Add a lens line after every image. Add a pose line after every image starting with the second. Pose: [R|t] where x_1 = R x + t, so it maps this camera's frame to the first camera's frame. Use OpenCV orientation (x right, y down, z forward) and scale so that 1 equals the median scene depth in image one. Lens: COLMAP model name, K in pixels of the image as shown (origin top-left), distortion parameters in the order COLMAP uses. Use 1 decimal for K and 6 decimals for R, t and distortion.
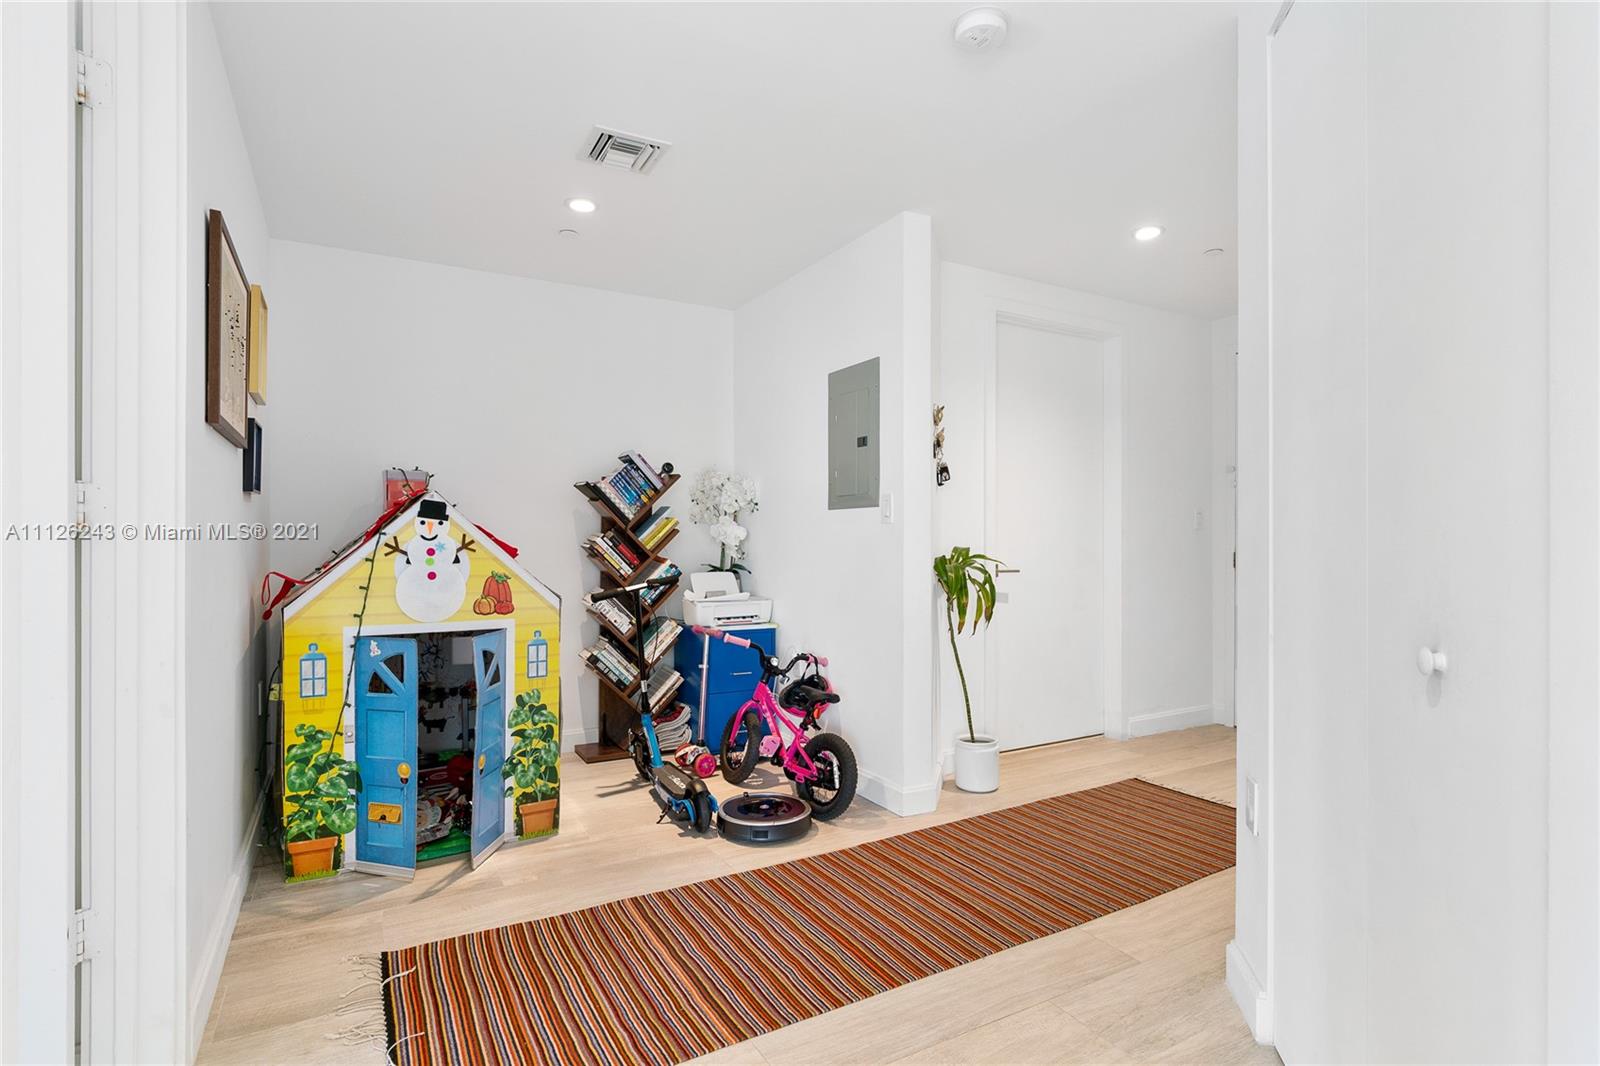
lens RADIAL K [[806.9, 0, 800.0], [0, 806.9, 533.0], [0, 0, 1]] dist [-0.001086, -0.000073]
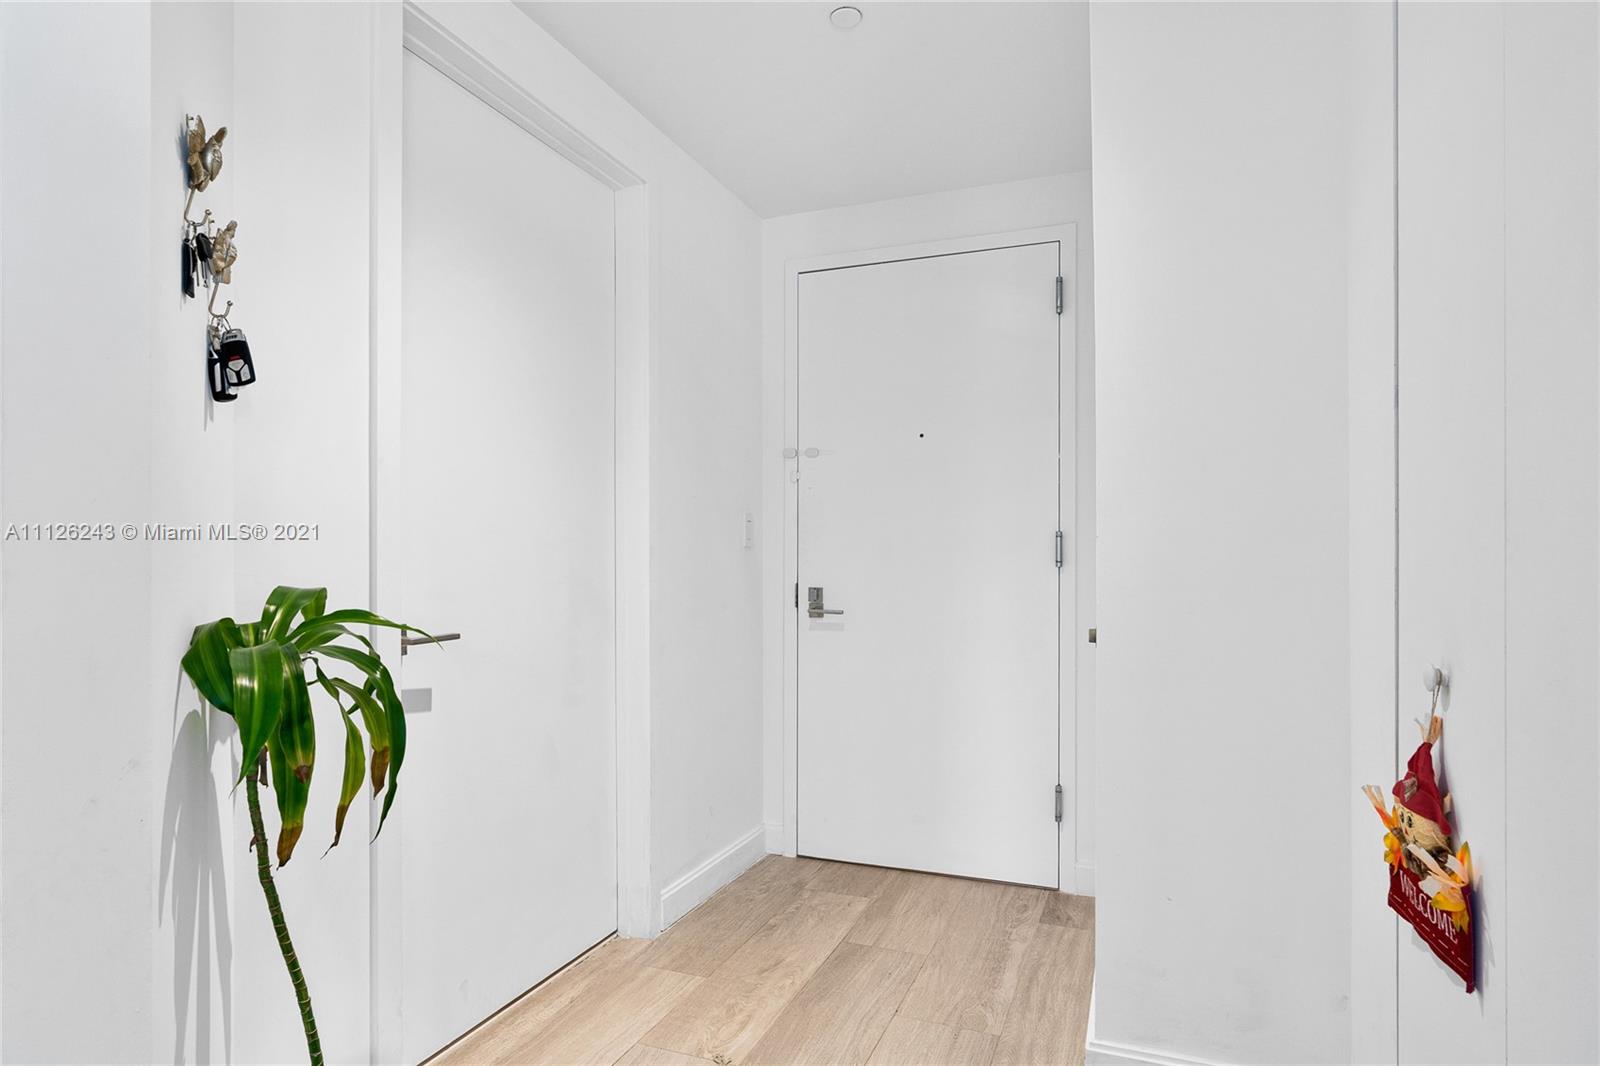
lens RADIAL K [[880.8, 0, 804.7], [0, 880.8, 560.3], [0, 0, 1]] dist [-0.002537, -0.000624]
pose [[0.778879, -0.001616, 0.627172, 0.135731], [-0.000855, 0.999993, 0.003638, 0.004188], [-0.627173, -0.003370, 0.778872, 0.582586]]
